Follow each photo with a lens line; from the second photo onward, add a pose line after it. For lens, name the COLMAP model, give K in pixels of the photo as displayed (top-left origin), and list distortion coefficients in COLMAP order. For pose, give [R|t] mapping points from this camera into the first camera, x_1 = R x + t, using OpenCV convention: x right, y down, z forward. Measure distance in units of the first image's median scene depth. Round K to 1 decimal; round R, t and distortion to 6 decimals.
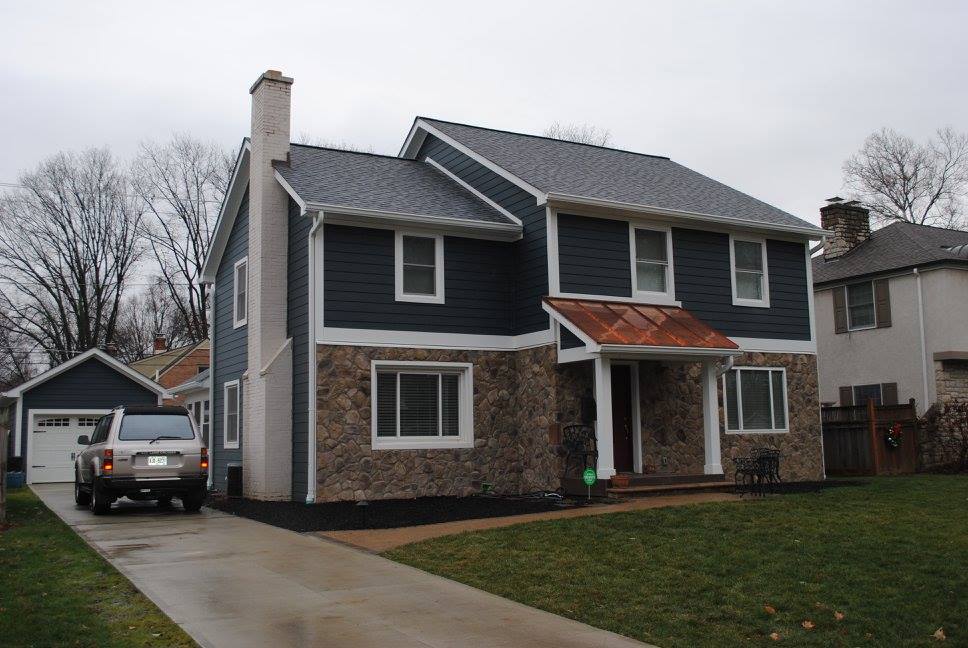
lens RADIAL K [[907.5, 0, 486.9], [0, 907.5, 328.3], [0, 0, 1]] dist [-0.016955, 0.000000]
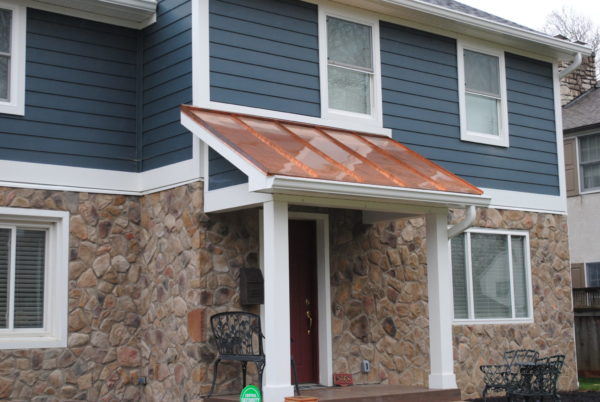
lens RADIAL K [[931.7, 0, 296.8], [0, 931.7, 195.0], [0, 0, 1]] dist [0.000786, 0.000000]
pose [[0.988164, 0.021950, 0.151823, 0.041398], [-0.019478, 0.999653, -0.017752, 0.034957], [-0.152160, 0.014584, 0.988248, 0.337824]]
